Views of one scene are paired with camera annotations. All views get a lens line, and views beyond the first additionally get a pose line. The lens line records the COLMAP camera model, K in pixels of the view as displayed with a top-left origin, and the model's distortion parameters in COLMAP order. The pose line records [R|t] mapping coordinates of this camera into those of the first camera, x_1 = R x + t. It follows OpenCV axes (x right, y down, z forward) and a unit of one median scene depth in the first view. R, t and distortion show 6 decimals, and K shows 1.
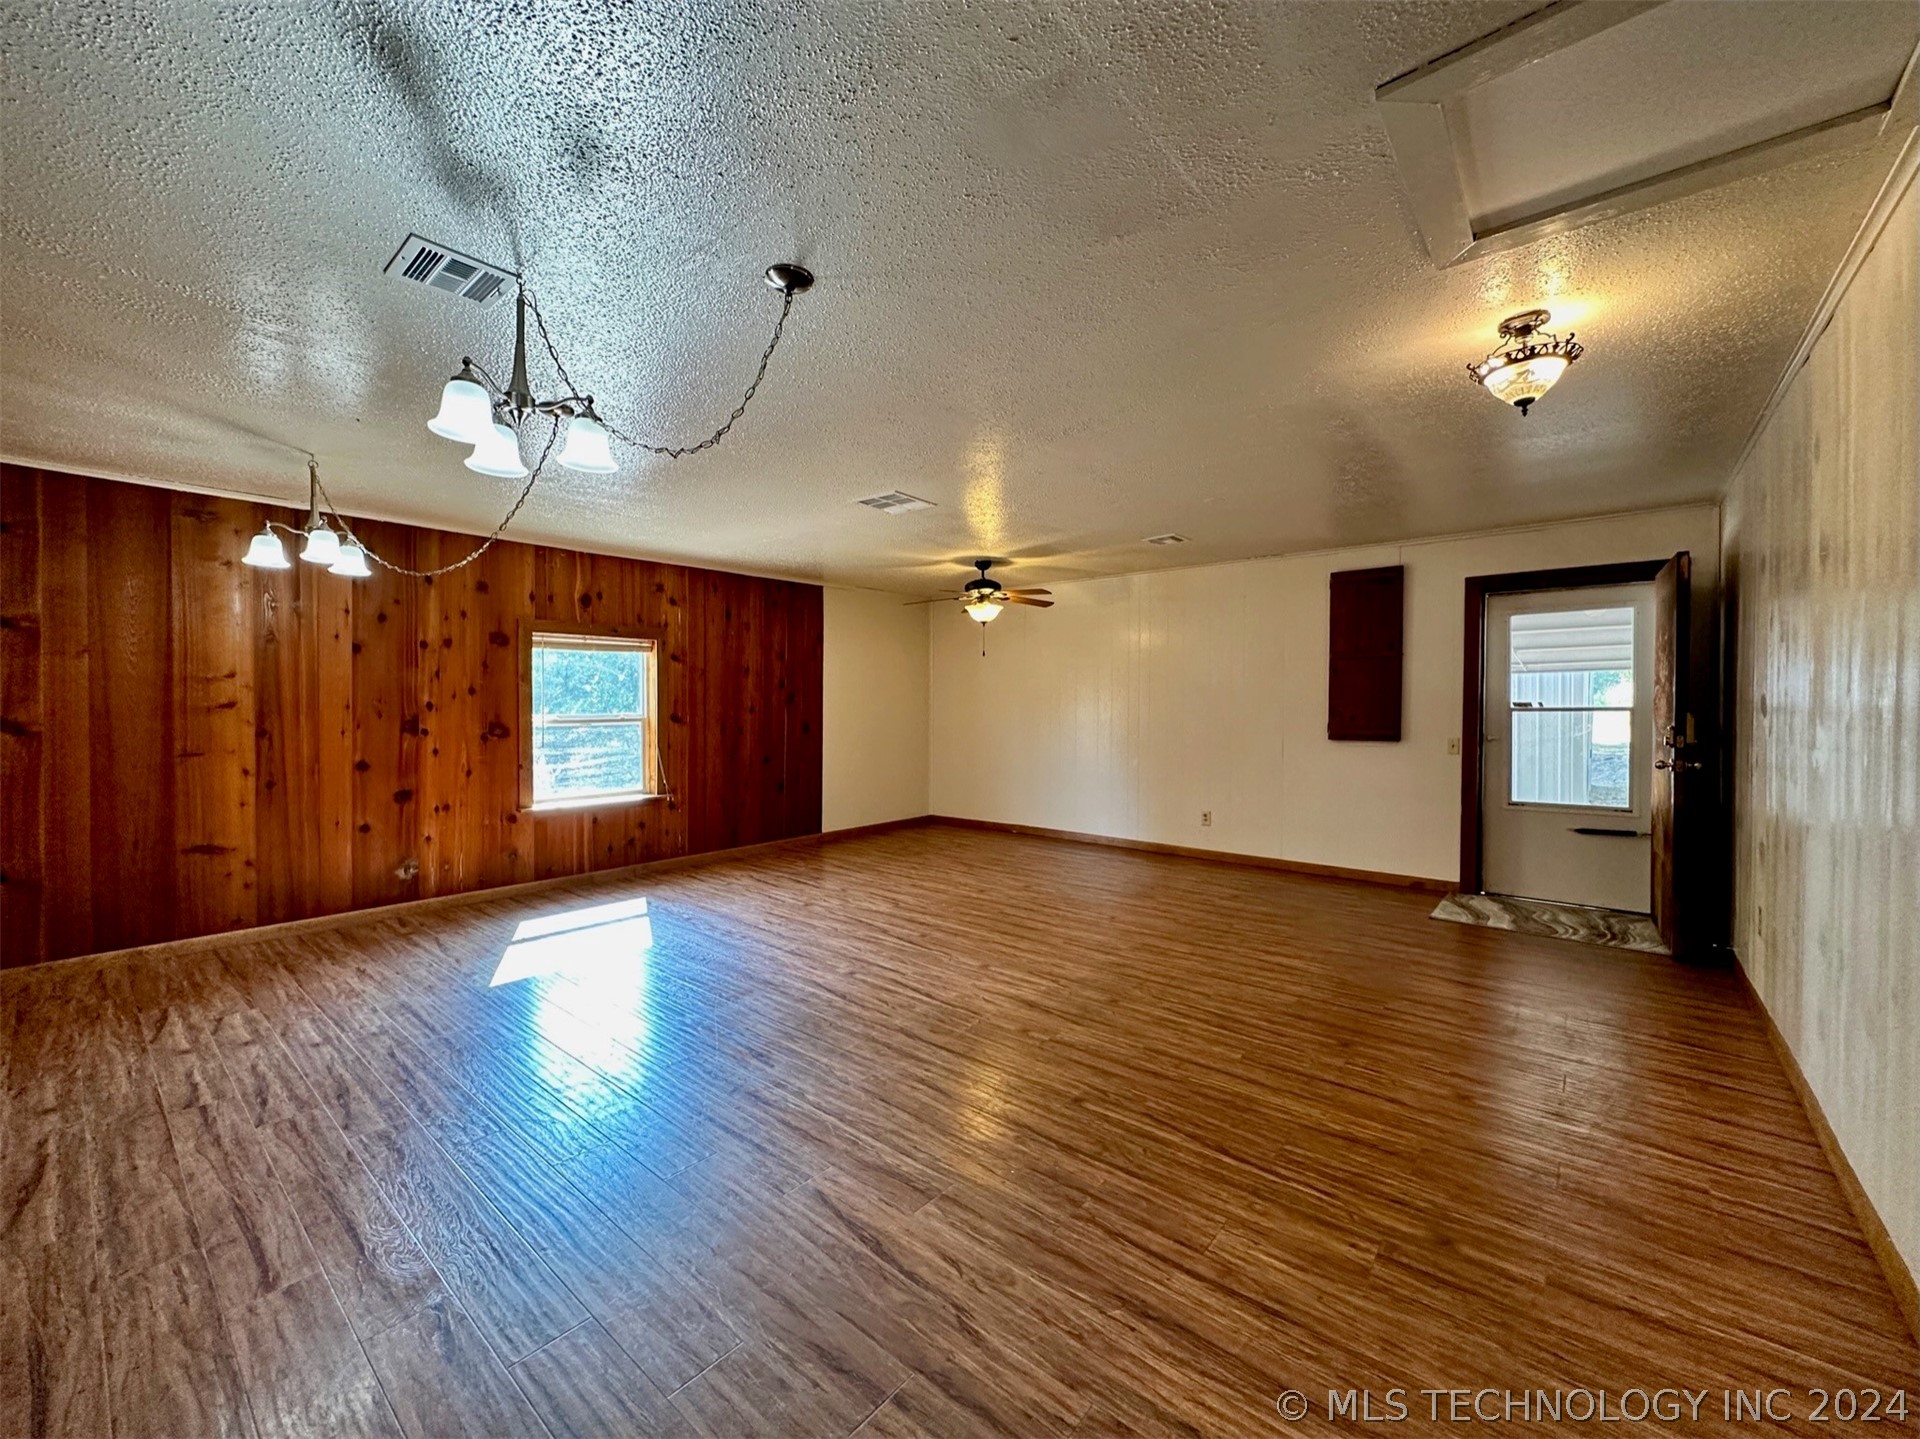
lens RADIAL K [[765.6, 0, 958.5], [0, 765.6, 714.1], [0, 0, 1]] dist [-0.001679, 0.001224]
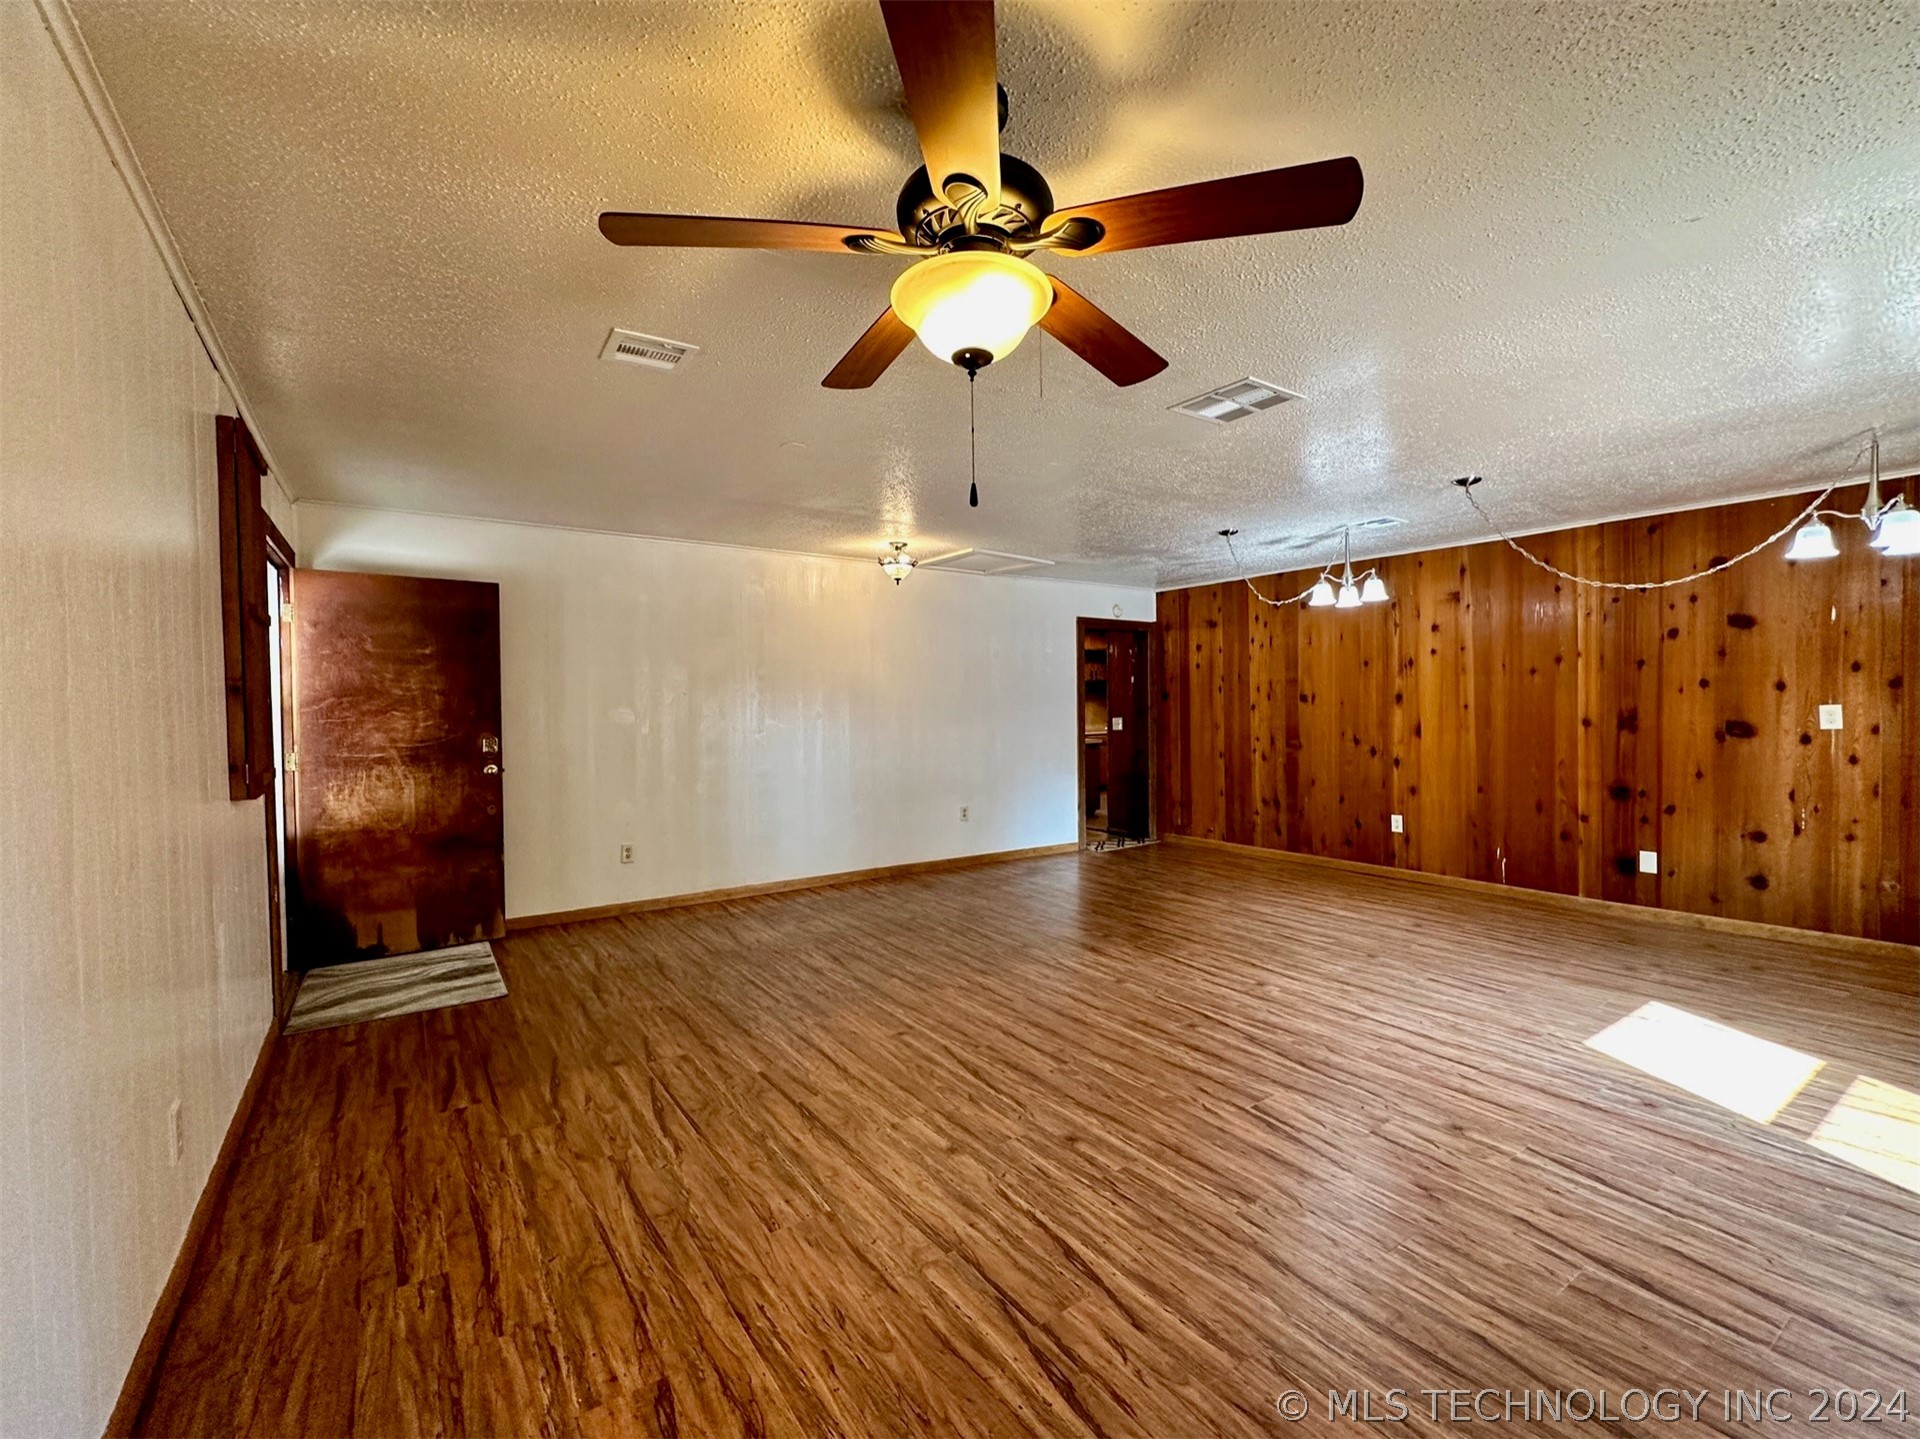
lens RADIAL K [[822.9, 0, 951.8], [0, 822.9, 719.3], [0, 0, 1]] dist [-0.000329, 0.000884]
pose [[-0.962320, 0.006632, 0.271838, -0.045179], [0.013638, 0.999622, 0.023890, -0.029242], [-0.271577, 0.026698, -0.962046, 1.994959]]
